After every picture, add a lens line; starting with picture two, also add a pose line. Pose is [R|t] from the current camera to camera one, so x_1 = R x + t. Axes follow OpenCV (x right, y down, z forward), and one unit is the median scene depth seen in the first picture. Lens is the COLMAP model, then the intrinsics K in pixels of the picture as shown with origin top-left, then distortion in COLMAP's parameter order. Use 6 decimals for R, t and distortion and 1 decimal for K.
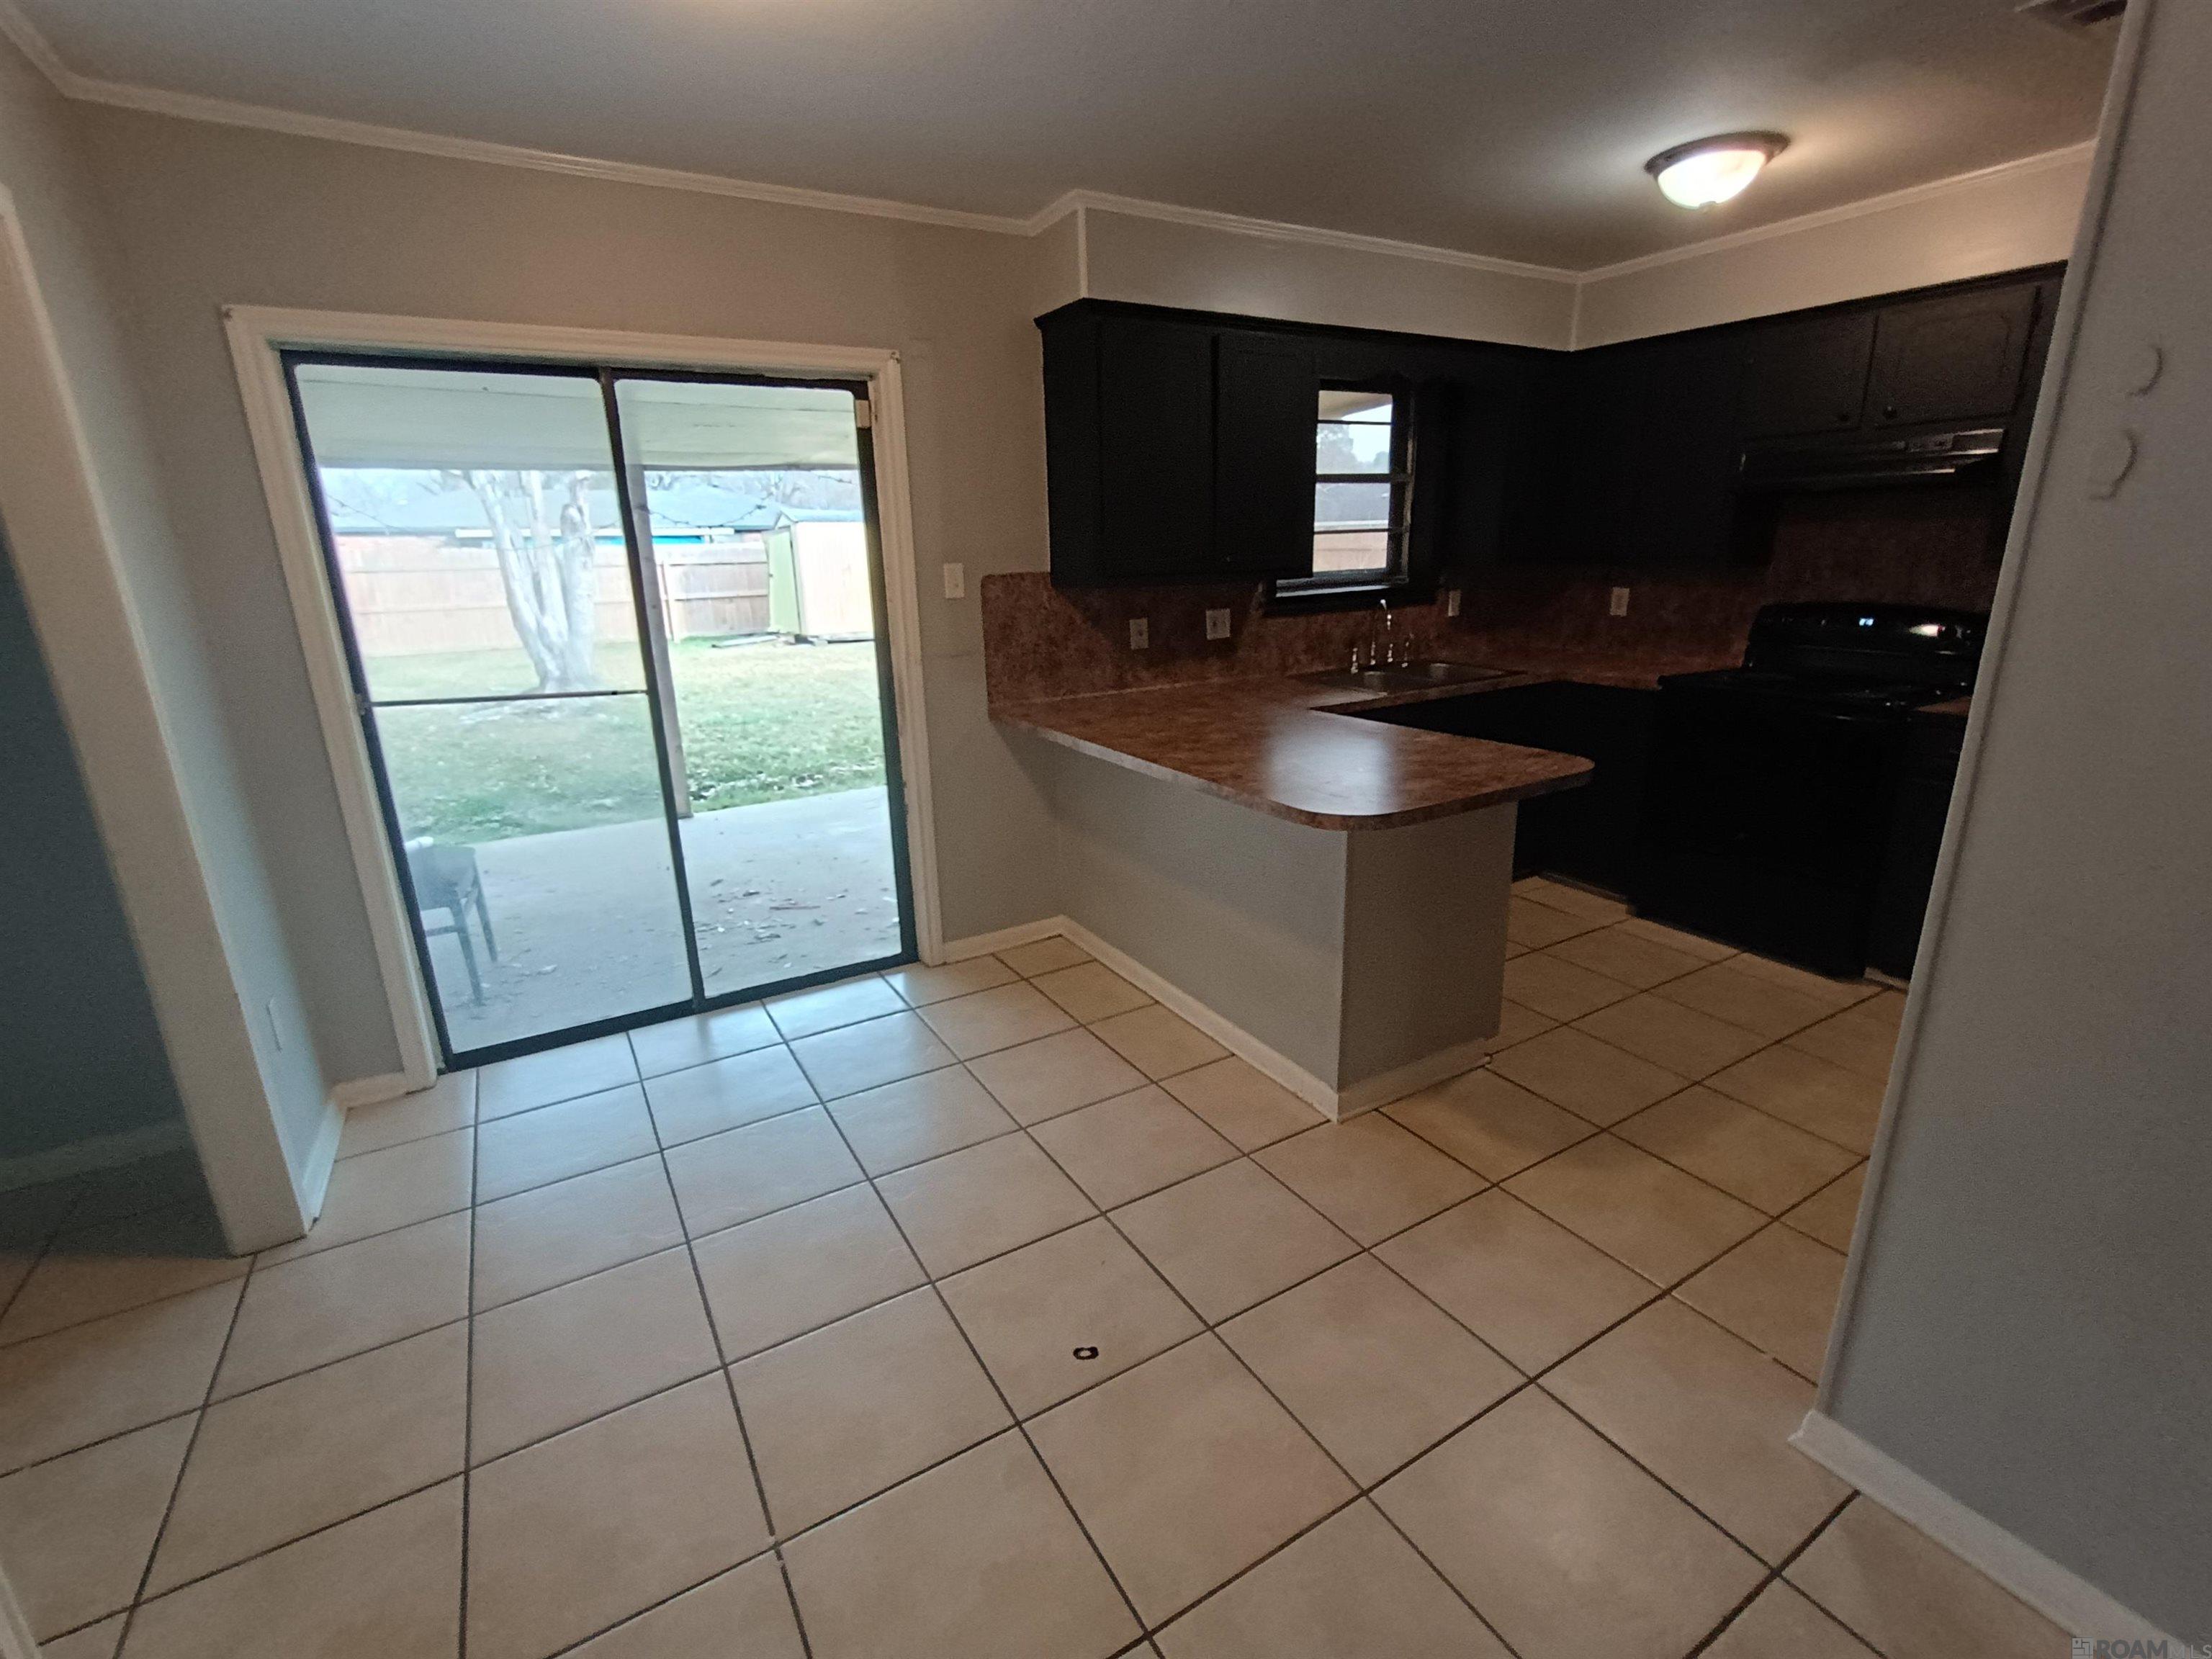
lens RADIAL K [[987.6, 0, 1107.9], [0, 987.6, 834.8], [0, 0, 1]] dist [-0.004262, 0.000311]
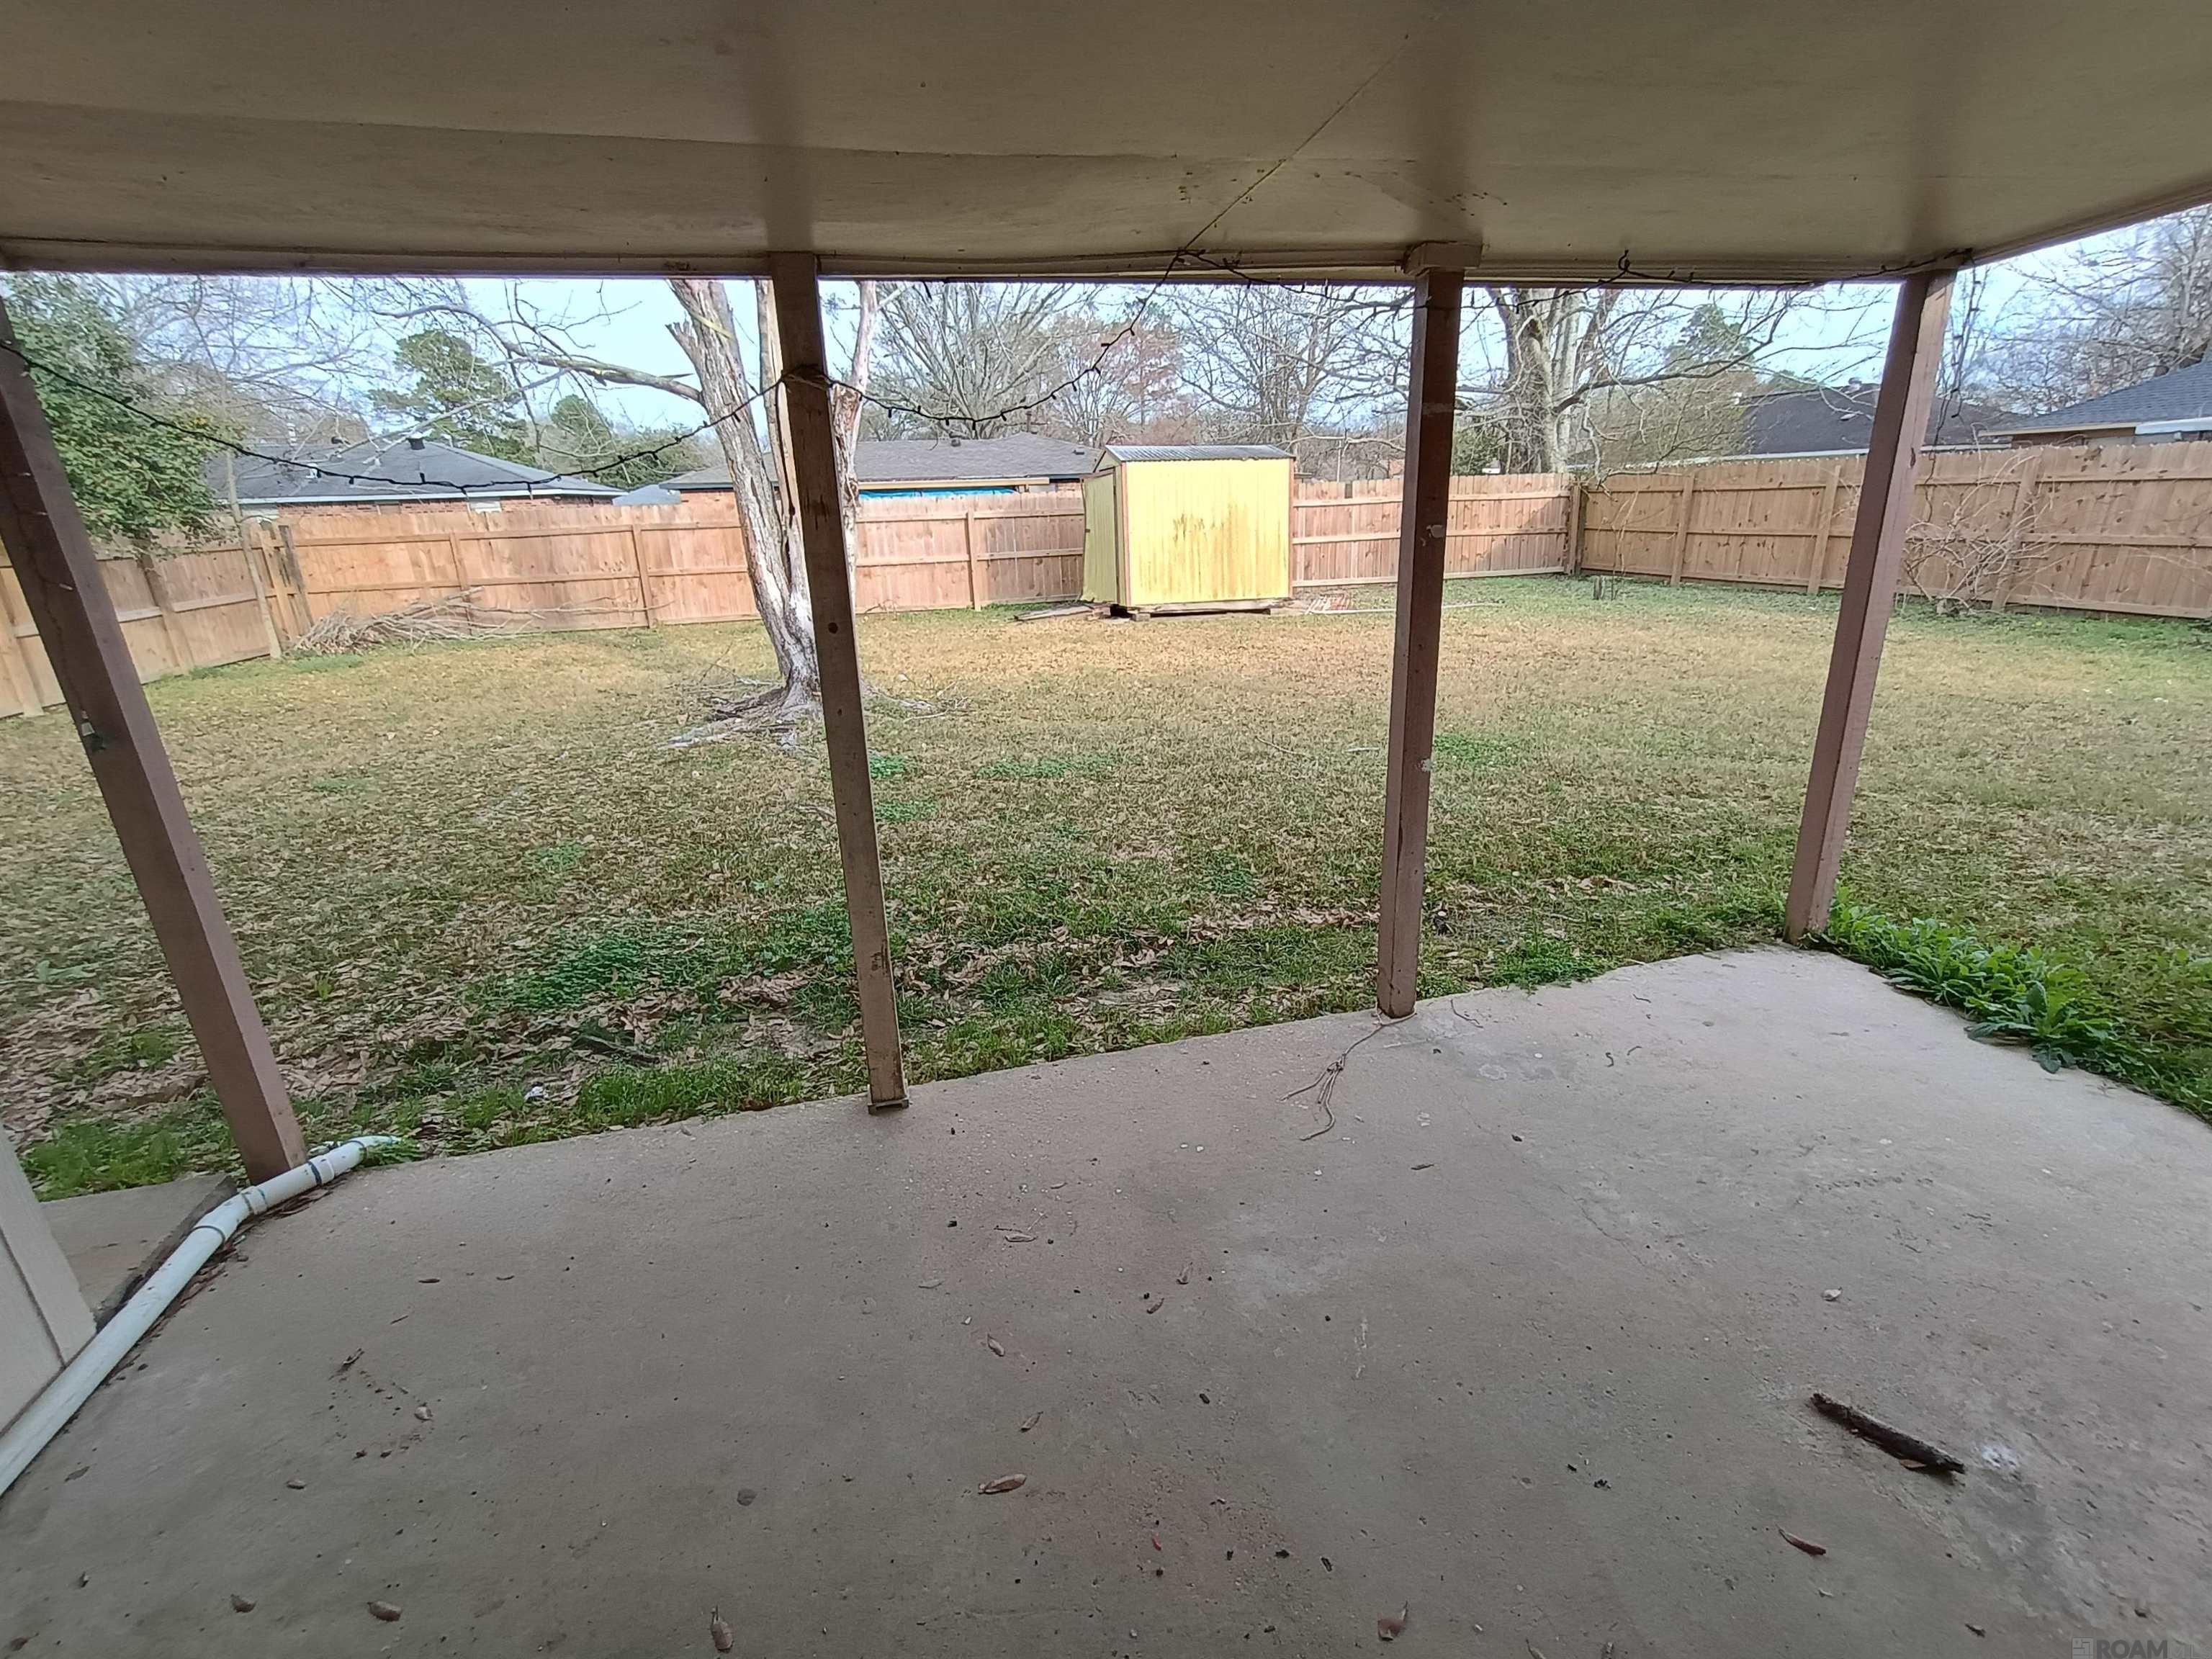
lens RADIAL K [[987.6, 0, 1110.7], [0, 987.6, 835.1], [0, 0, 1]] dist [-0.004262, 0.000311]
pose [[0.957696, 0.080102, -0.276409, -0.152702], [-0.066941, 0.996142, 0.056739, -0.117549], [0.279888, -0.035836, 0.959364, 0.419106]]
